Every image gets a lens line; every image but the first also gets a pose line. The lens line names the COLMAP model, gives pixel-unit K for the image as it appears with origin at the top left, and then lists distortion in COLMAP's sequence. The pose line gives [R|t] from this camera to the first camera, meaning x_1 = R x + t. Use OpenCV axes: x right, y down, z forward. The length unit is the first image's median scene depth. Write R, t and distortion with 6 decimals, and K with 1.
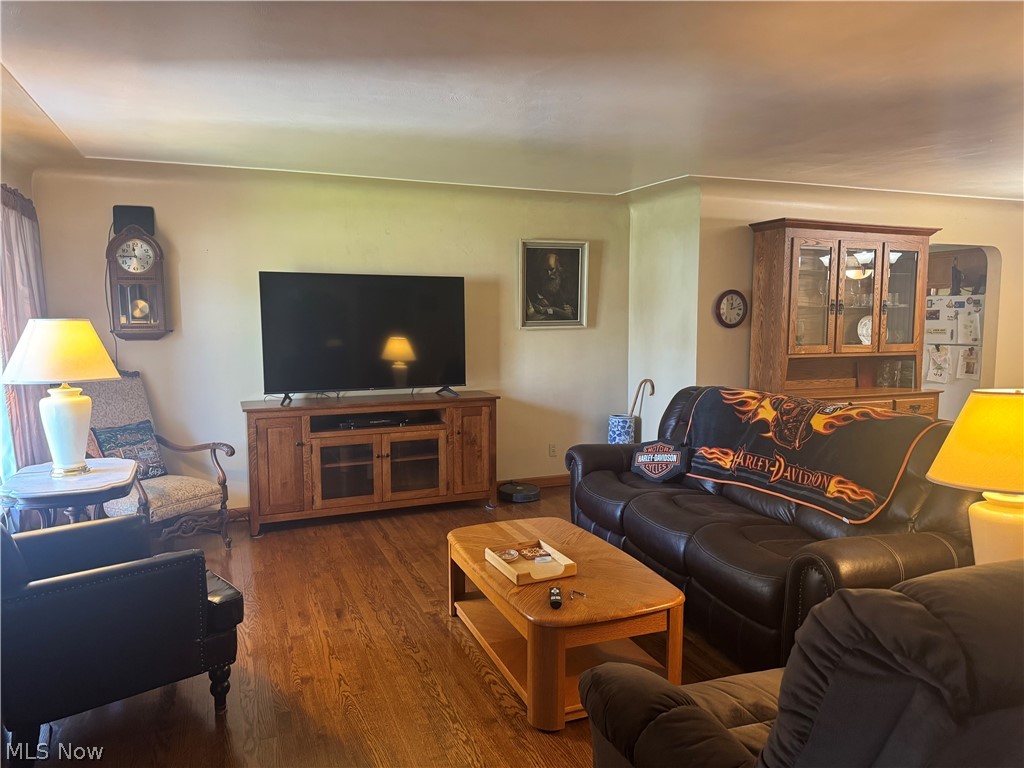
lens RADIAL K [[726.7, 0, 513.4], [0, 726.7, 387.9], [0, 0, 1]] dist [0.053073, -0.056629]
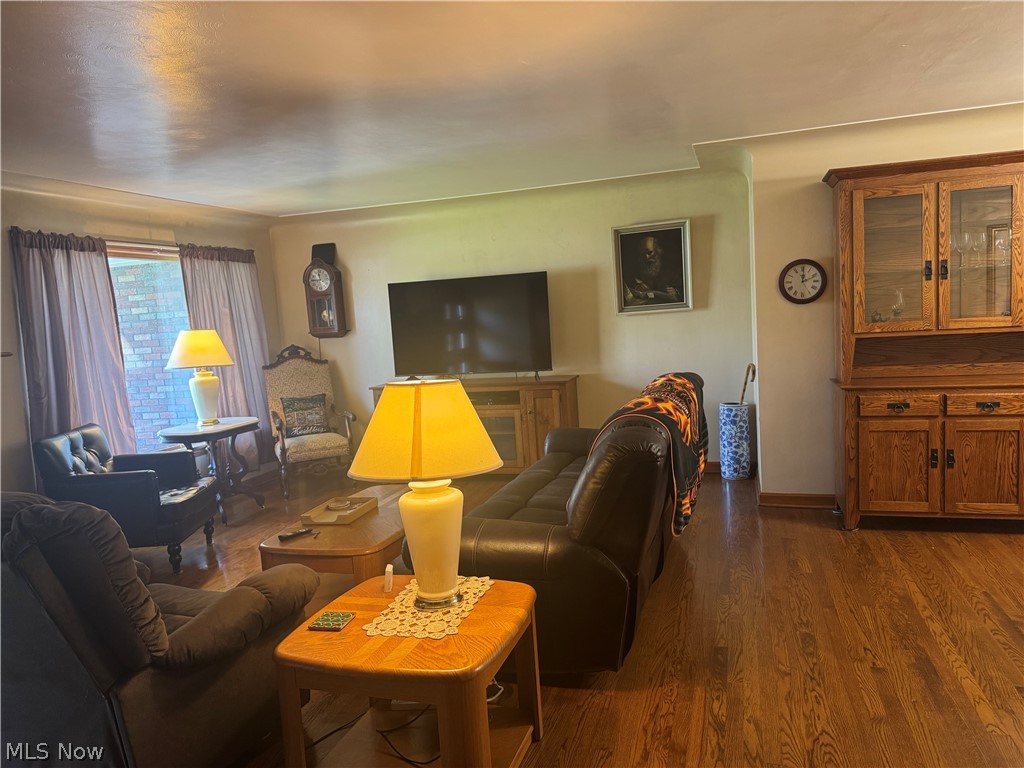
lens RADIAL K [[726.7, 0, 507.1], [0, 726.7, 382.2], [0, 0, 1]] dist [0.053073, -0.056629]
pose [[0.758368, 0.016652, -0.651614, 0.593170], [-0.001744, 0.999722, 0.023518, -0.010717], [0.651824, -0.016699, 0.758186, 0.126236]]
